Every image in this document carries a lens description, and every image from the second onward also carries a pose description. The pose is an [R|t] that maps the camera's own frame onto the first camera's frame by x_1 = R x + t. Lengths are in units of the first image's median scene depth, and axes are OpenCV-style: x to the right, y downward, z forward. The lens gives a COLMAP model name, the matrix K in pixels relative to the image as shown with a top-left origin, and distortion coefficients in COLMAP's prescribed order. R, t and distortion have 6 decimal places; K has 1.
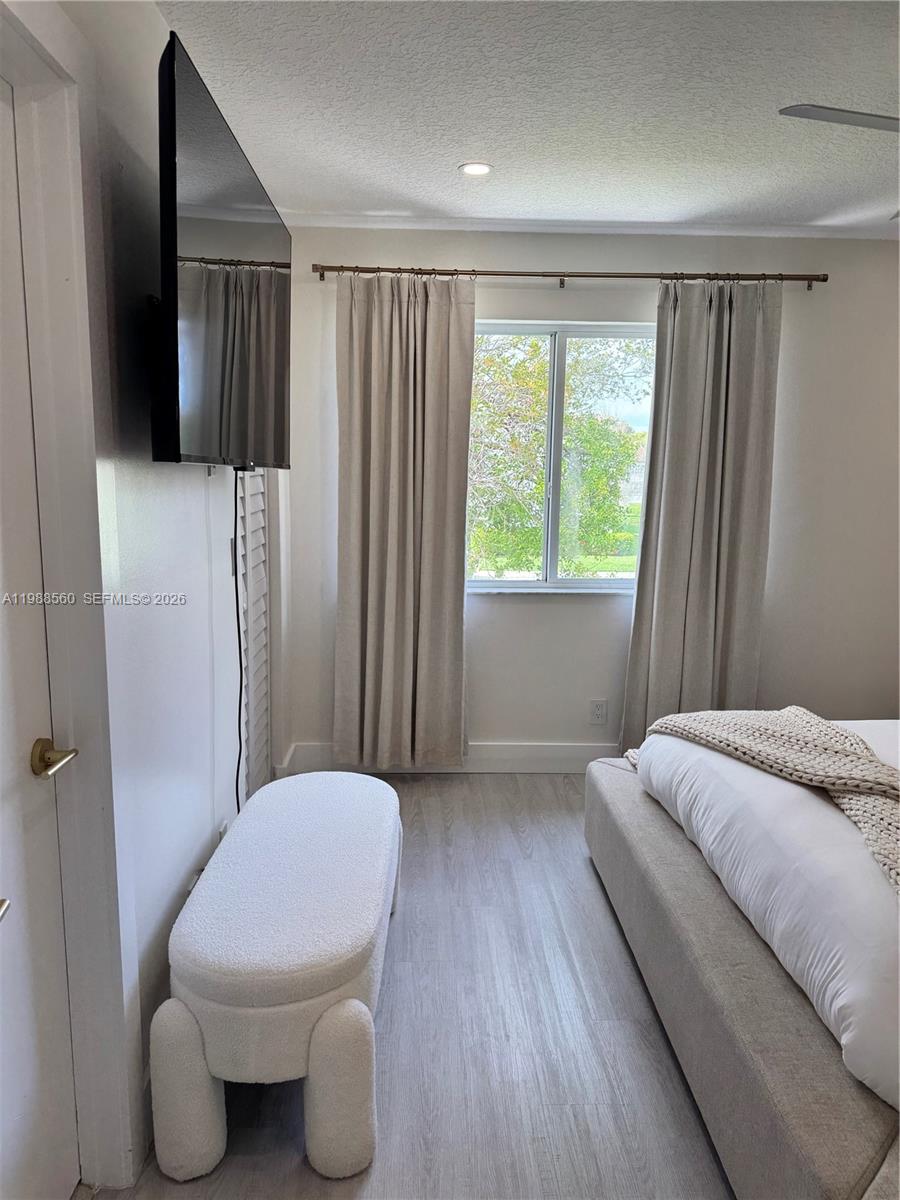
lens RADIAL K [[836.7, 0, 450.0], [0, 836.7, 600.0], [0, 0, 1]] dist [0.077303, -0.120429]
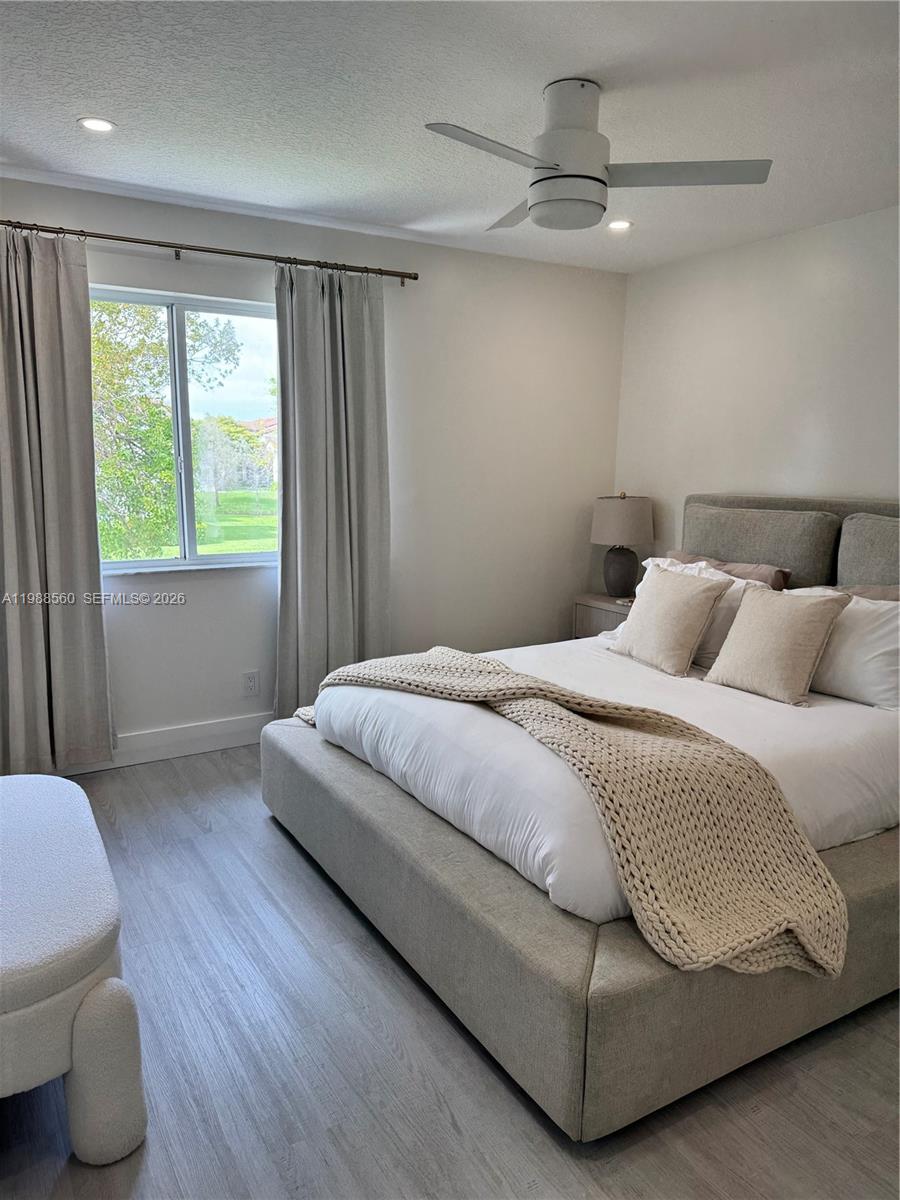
lens RADIAL K [[842.5, 0, 450.0], [0, 842.5, 600.0], [0, 0, 1]] dist [0.060407, -0.078326]
pose [[0.875853, -0.087646, 0.474552, -0.124320], [0.081862, 0.996101, 0.032884, 0.025542], [-0.475584, 0.010046, 0.879613, -0.028509]]
